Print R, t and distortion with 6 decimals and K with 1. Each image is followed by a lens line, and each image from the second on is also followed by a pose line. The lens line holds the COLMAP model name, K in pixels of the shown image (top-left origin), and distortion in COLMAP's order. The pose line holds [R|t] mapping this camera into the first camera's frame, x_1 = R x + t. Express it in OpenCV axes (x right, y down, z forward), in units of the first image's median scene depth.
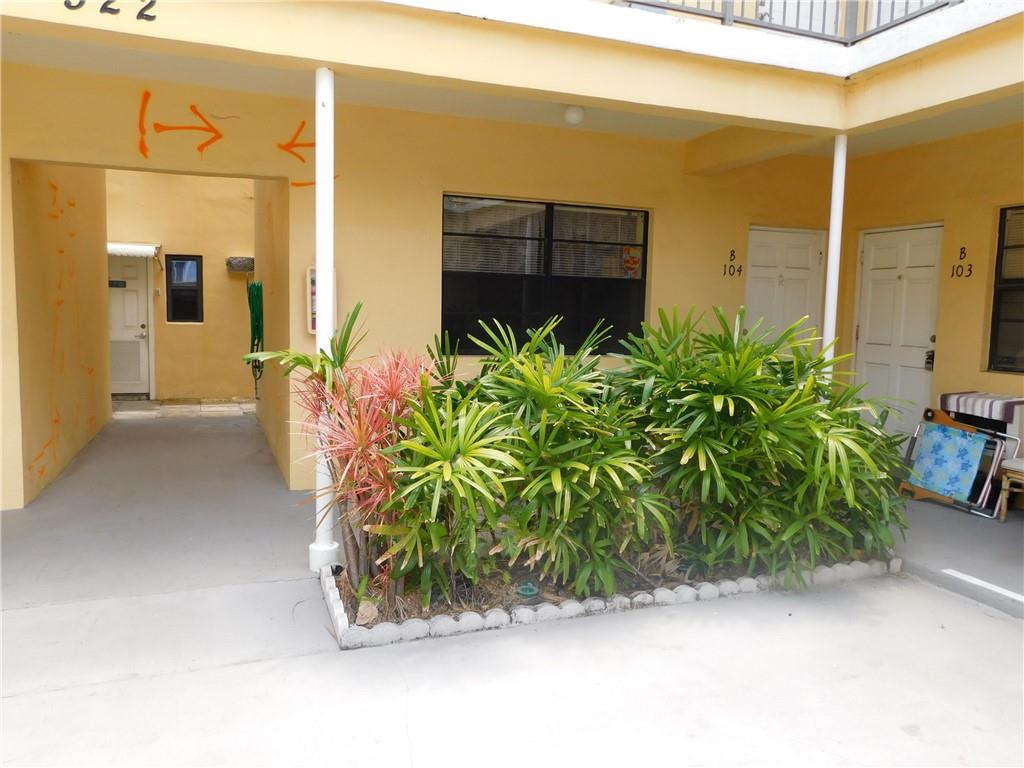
lens RADIAL K [[753.3, 0, 511.6], [0, 753.3, 384.1], [0, 0, 1]] dist [0.007035, -0.000980]
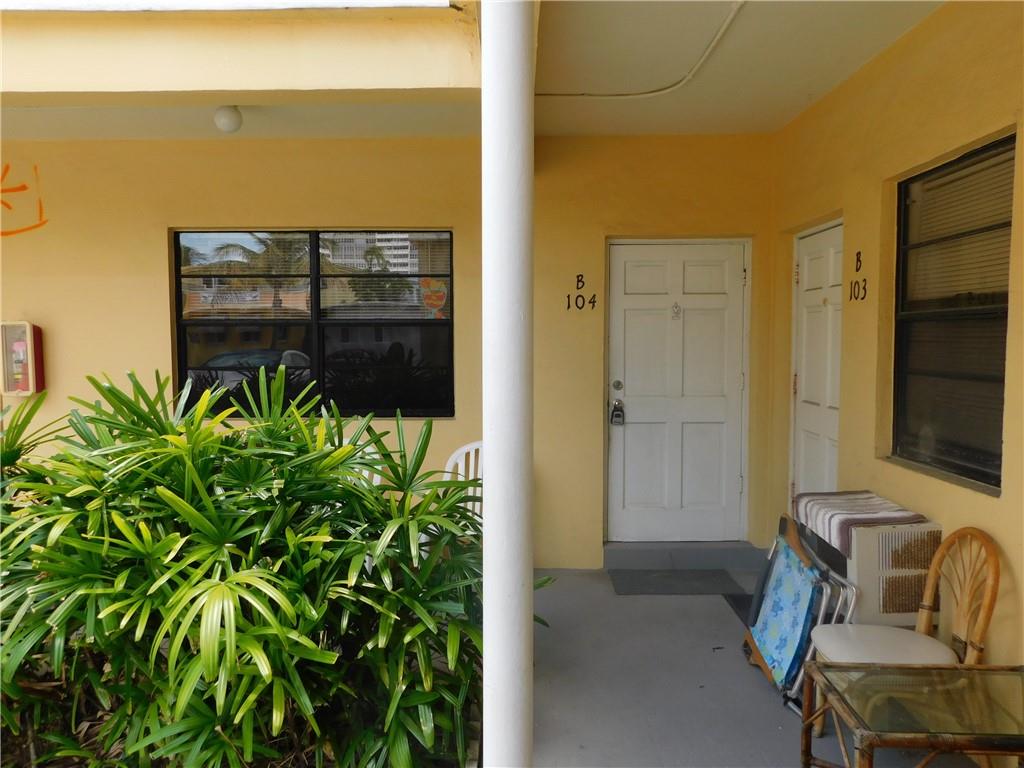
lens RADIAL K [[753.3, 0, 512.9], [0, 753.3, 384.0], [0, 0, 1]] dist [0.007035, -0.000980]
pose [[0.929894, -0.002331, -0.367819, 0.521114], [-0.013086, 0.999137, -0.039413, -0.043158], [0.367594, 0.041463, 0.929062, 0.311374]]
